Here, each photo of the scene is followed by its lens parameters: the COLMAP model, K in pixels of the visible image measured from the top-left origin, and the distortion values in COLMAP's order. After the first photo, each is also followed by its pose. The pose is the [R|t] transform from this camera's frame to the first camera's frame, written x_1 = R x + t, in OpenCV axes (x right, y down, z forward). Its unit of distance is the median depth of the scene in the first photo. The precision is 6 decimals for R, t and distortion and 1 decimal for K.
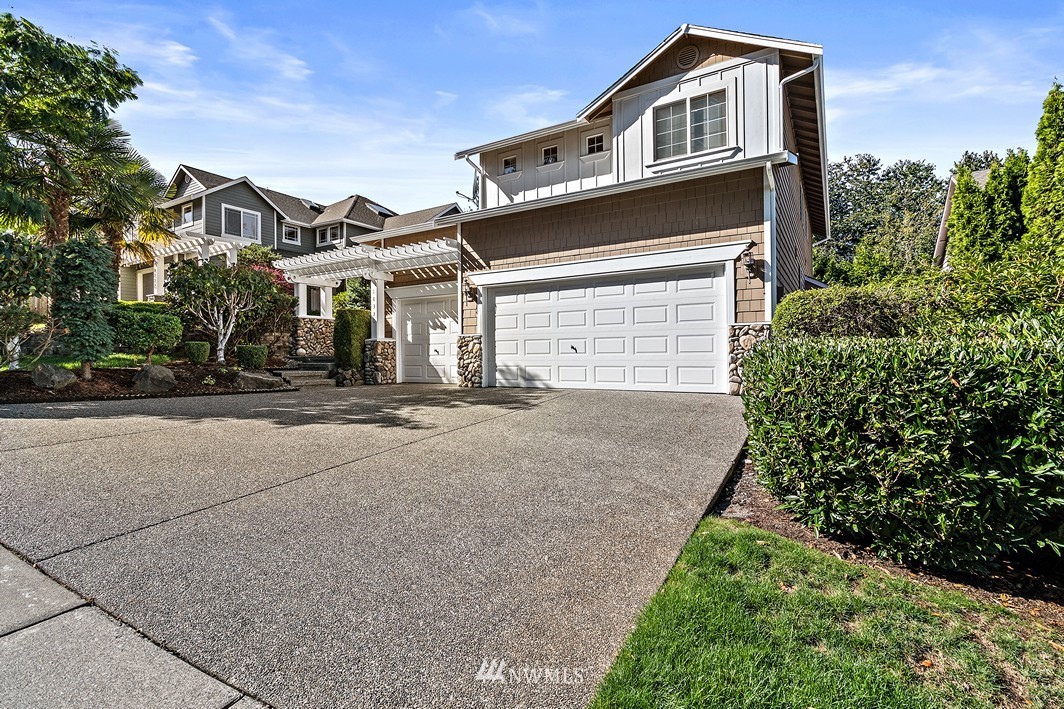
lens RADIAL K [[496.7, 0, 529.7], [0, 496.7, 353.8], [0, 0, 1]] dist [0.003141, 0.000423]
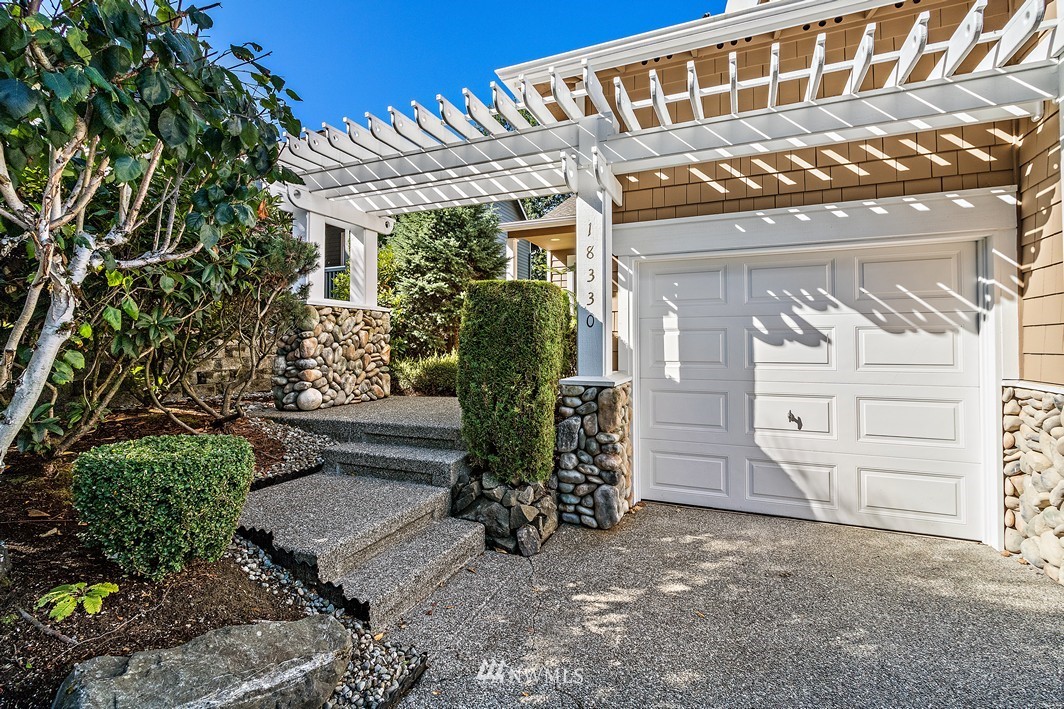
lens RADIAL K [[496.7, 0, 532.1], [0, 496.7, 332.7], [0, 0, 1]] dist [0.003141, 0.000423]
pose [[0.989929, 0.012500, 0.141008, -0.463948], [-0.009117, 0.999656, -0.024610, -0.058702], [-0.141267, 0.023076, 0.989702, 0.813017]]
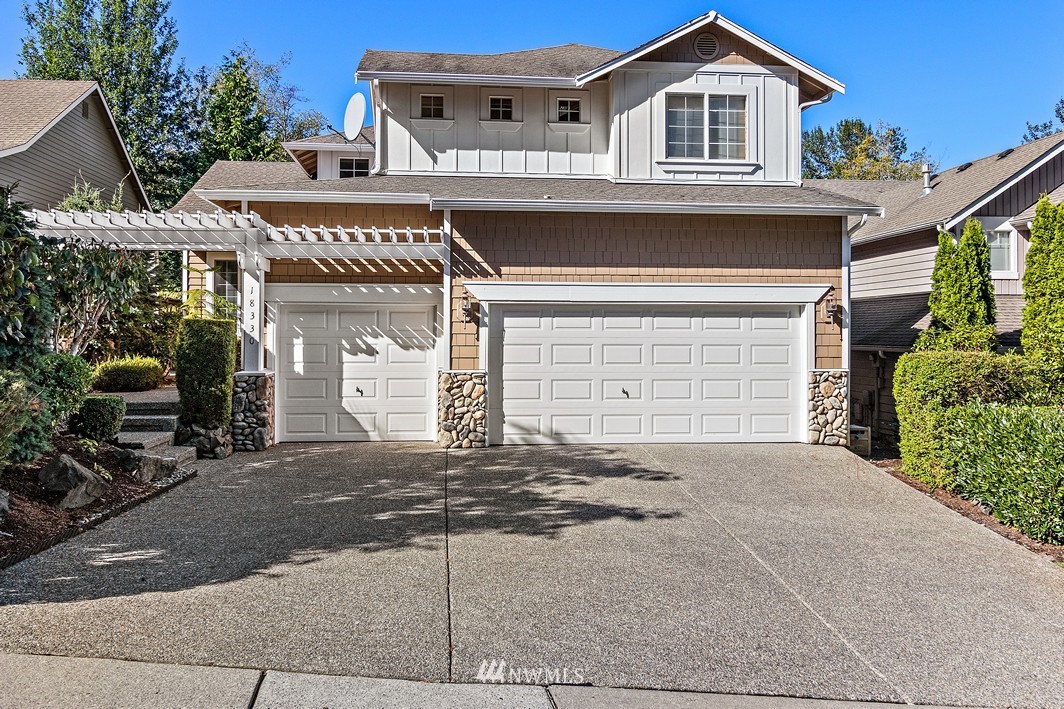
lens RADIAL K [[814.1, 0, 521.9], [0, 814.1, 330.6], [0, 0, 1]] dist [0.003256, -0.000909]
pose [[0.808684, 0.015346, 0.588044, -0.727354], [-0.012847, 0.999882, -0.008426, -0.086618], [-0.588104, -0.000740, 0.808785, 0.049172]]
